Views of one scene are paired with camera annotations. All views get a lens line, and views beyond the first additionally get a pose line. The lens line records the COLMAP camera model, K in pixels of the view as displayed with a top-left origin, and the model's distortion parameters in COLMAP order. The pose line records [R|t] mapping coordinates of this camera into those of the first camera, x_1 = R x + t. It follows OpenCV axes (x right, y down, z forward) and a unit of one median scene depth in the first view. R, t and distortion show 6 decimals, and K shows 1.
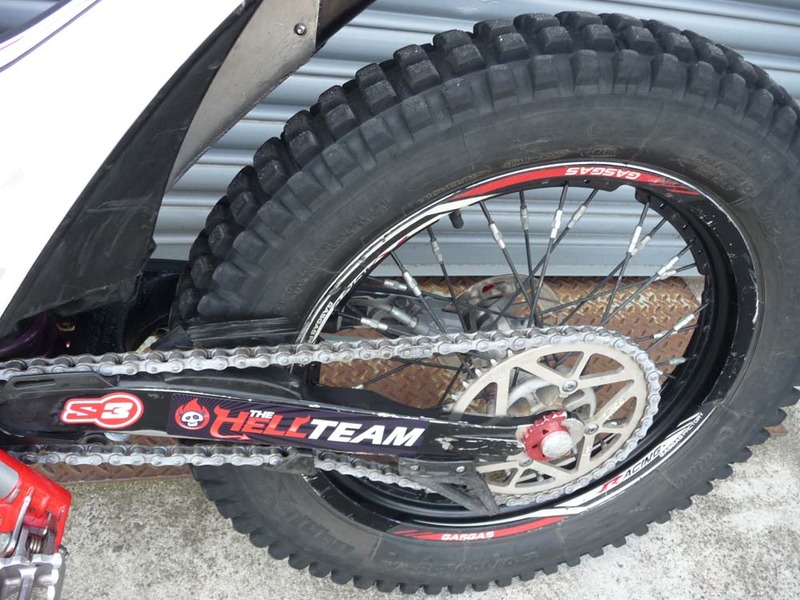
lens RADIAL K [[669.0, 0, 399.4], [0, 669.0, 299.9], [0, 0, 1]] dist [-0.046756, 0.039260]
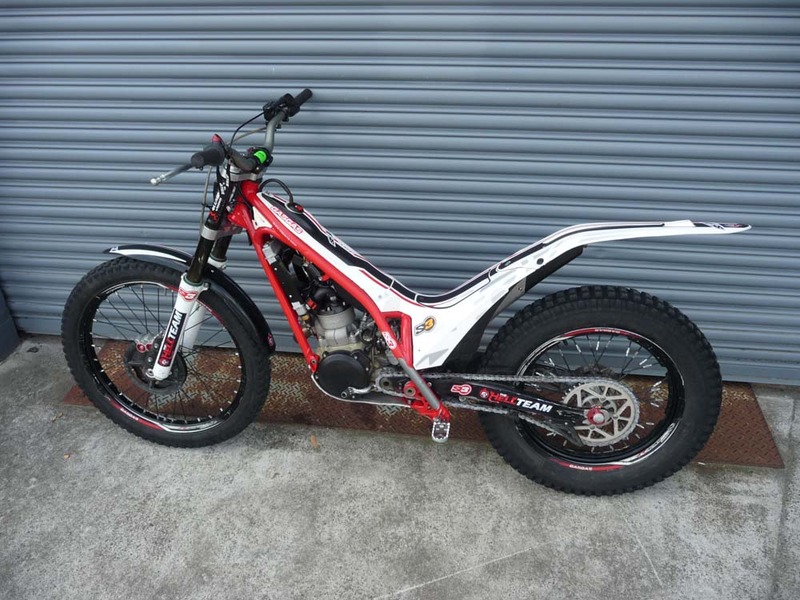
lens RADIAL K [[669.0, 0, 397.8], [0, 669.0, 300.1], [0, 0, 1]] dist [-0.046756, 0.039260]
pose [[0.925530, 0.019975, -0.378147, 0.523249], [-0.087374, 0.982926, -0.161931, 0.258545], [0.368456, 0.182912, 0.911473, -2.187435]]
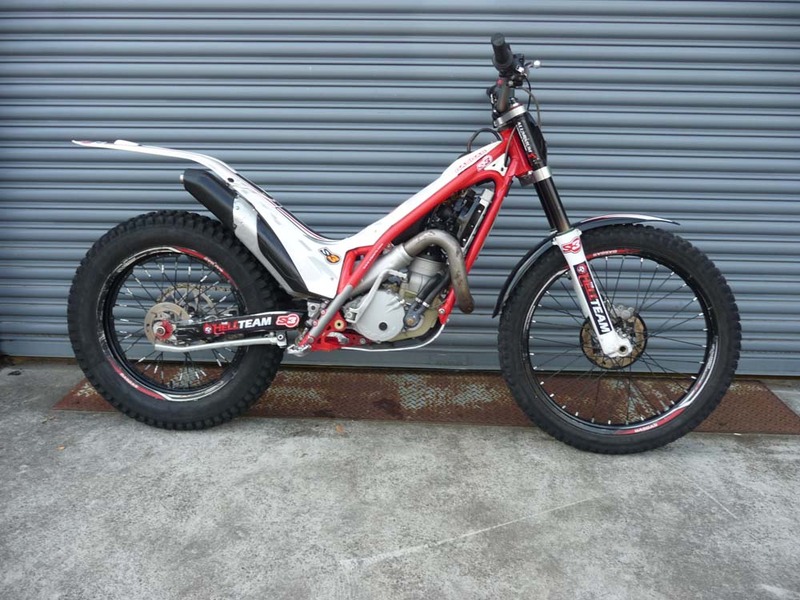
lens RADIAL K [[669.0, 0, 399.8], [0, 669.0, 299.7], [0, 0, 1]] dist [-0.046756, 0.039260]
pose [[0.960567, -0.086576, -0.264226, -0.022567], [-0.042598, 0.893247, -0.447543, 1.407022], [0.274765, 0.441150, 0.854336, -2.010971]]
